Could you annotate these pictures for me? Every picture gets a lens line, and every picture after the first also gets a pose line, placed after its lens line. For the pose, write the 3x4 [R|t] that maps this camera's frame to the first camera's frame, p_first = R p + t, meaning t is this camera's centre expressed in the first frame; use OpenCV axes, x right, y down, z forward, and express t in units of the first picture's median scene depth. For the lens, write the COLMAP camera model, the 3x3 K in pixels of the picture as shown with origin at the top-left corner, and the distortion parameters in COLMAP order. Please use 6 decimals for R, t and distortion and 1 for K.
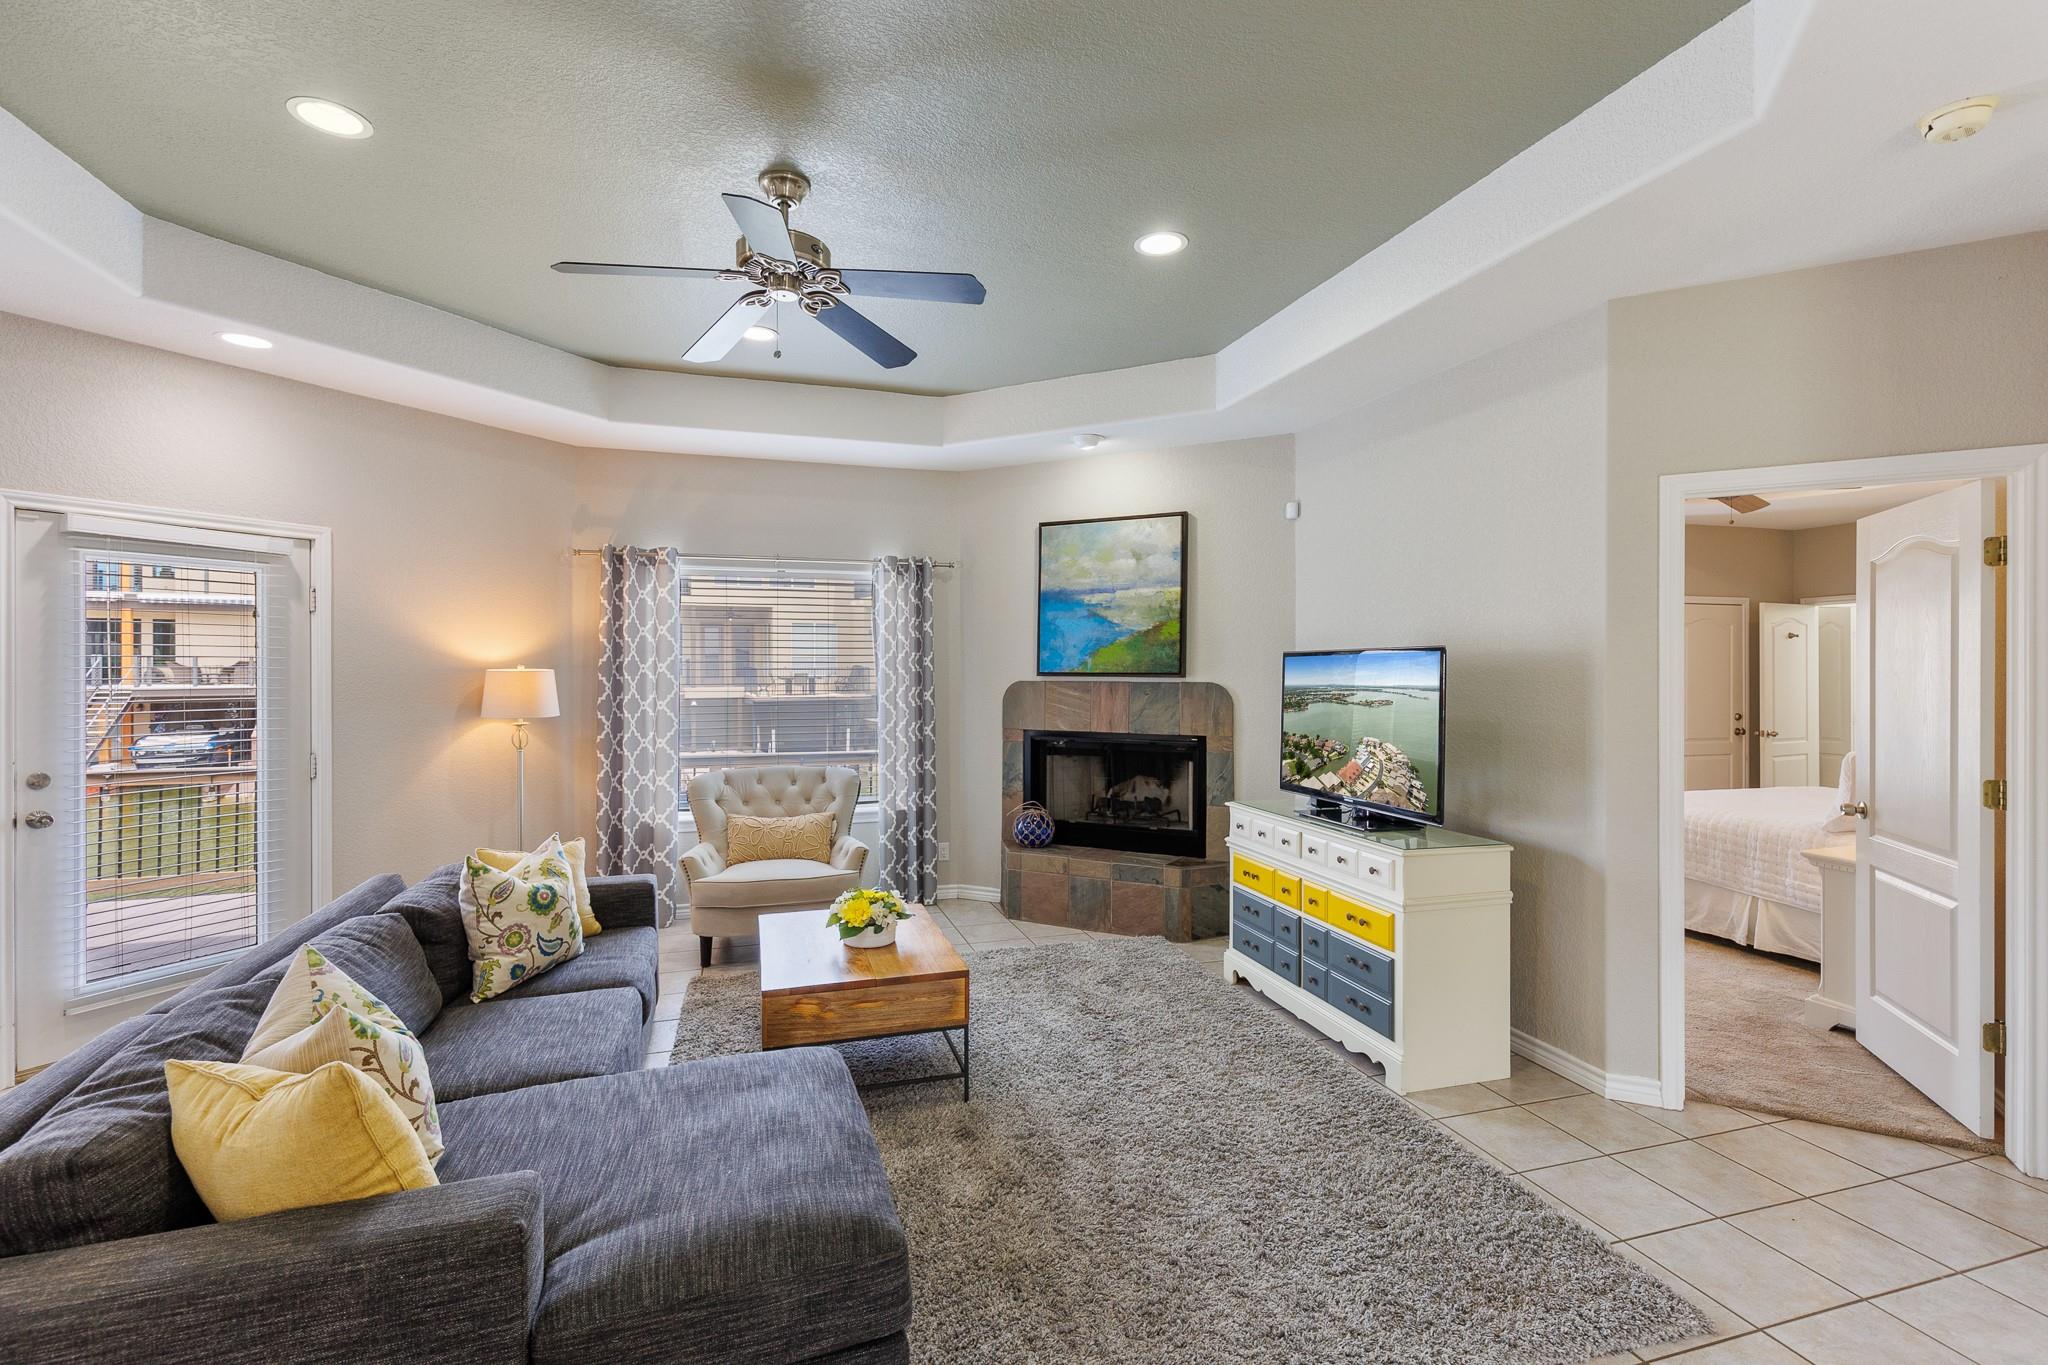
lens RADIAL K [[921.1, 0, 1029.7], [0, 921.1, 675.5], [0, 0, 1]] dist [0.003388, 0.000530]
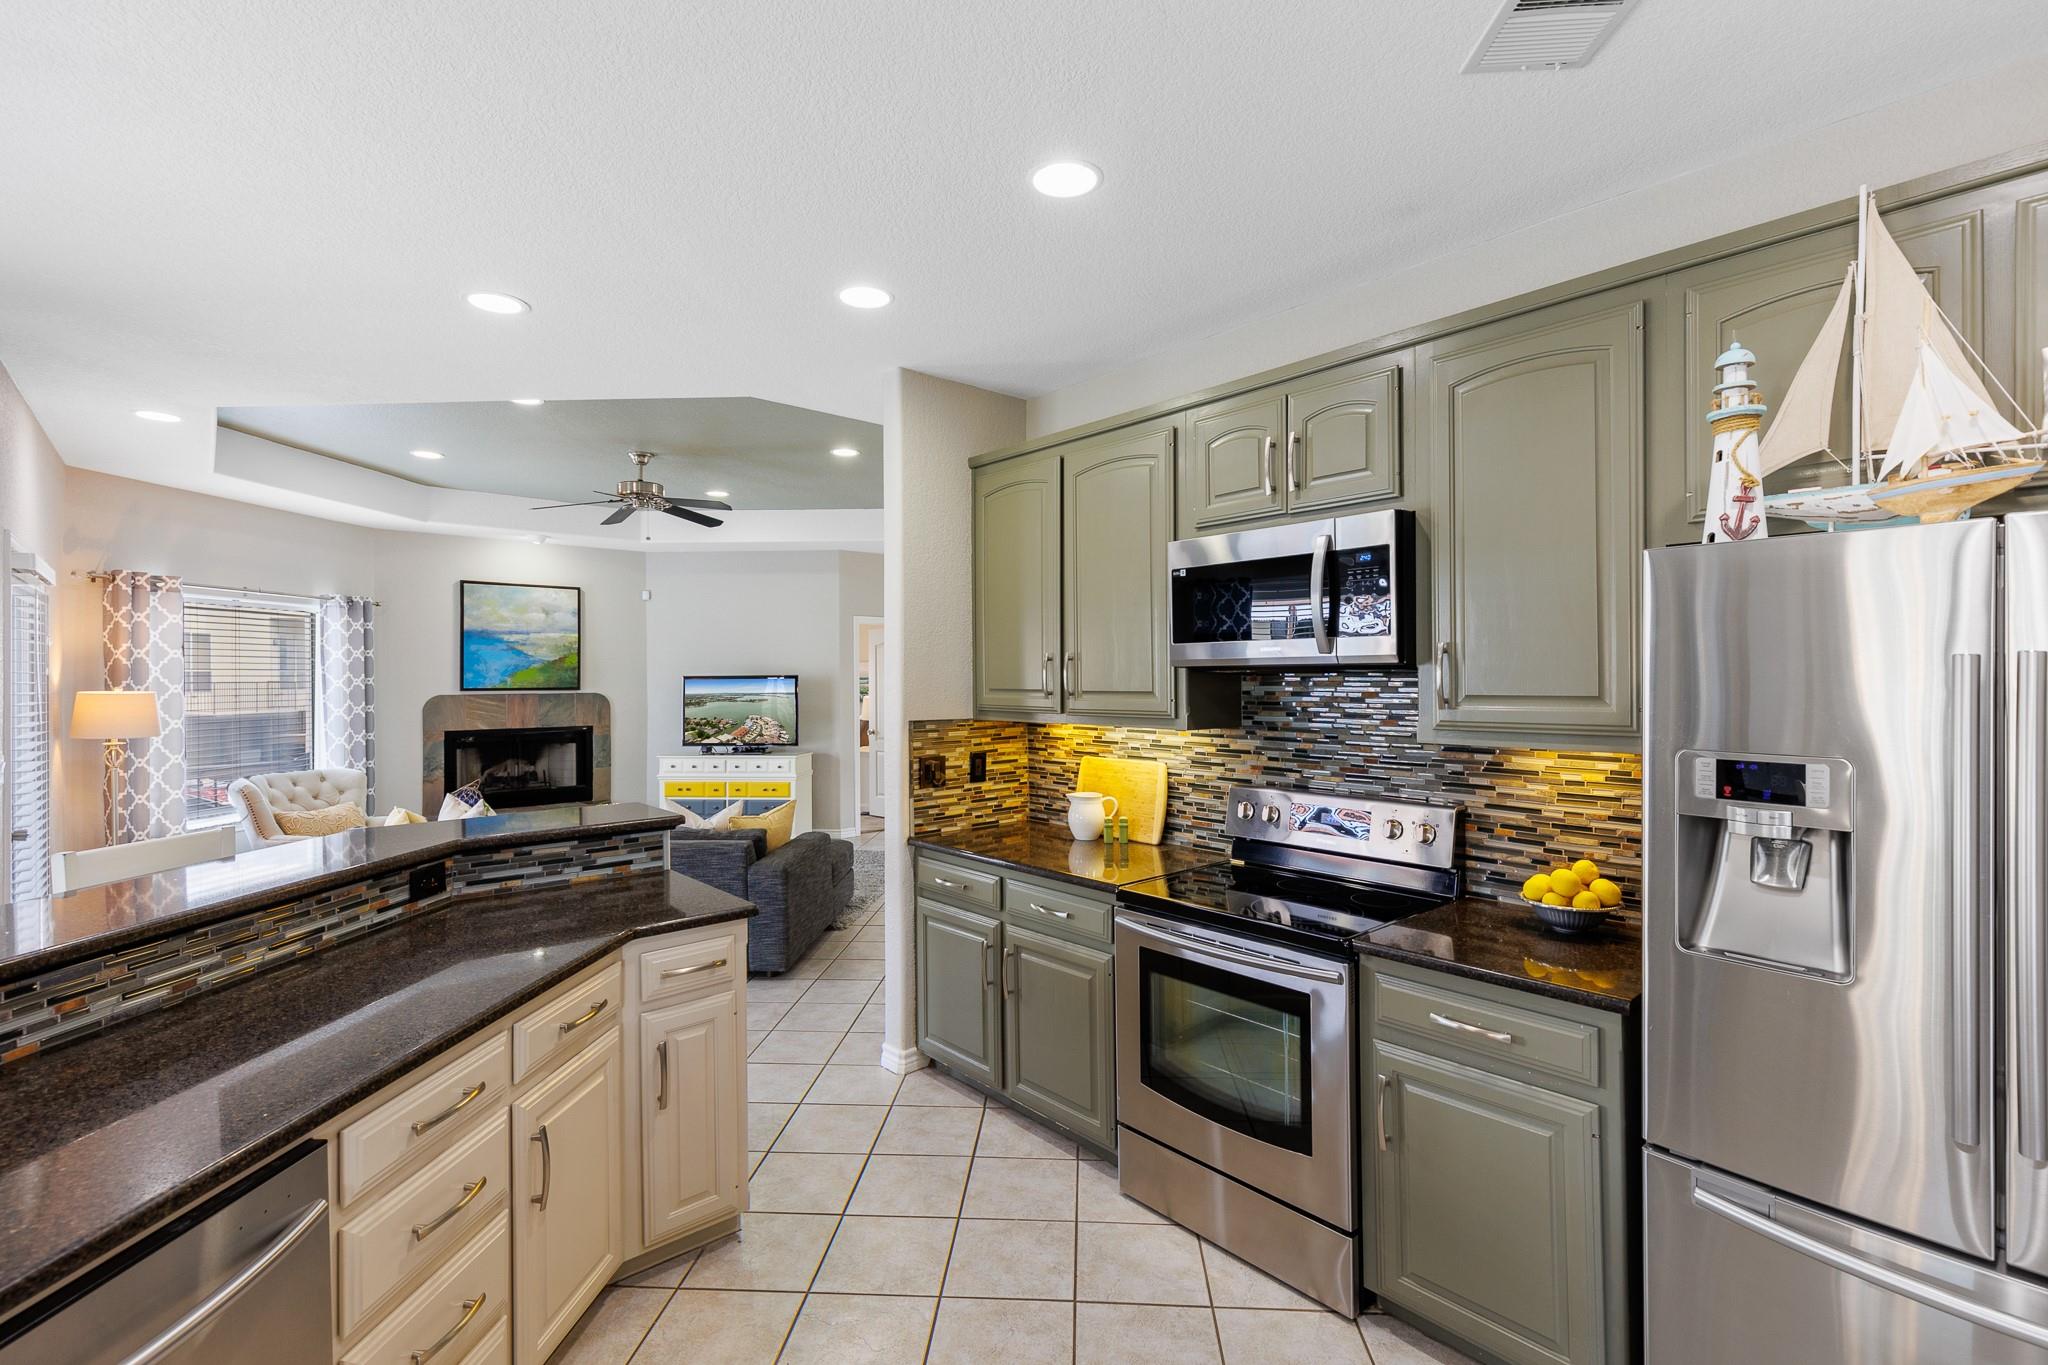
lens RADIAL K [[924.0, 0, 1030.4], [0, 924.0, 678.9], [0, 0, 1]] dist [0.001778, 0.000487]
pose [[0.345717, -0.002916, 0.938334, -1.058945], [0.007325, 0.999973, 0.000408, -0.012880], [-0.938310, 0.006733, 0.345729, -0.292815]]
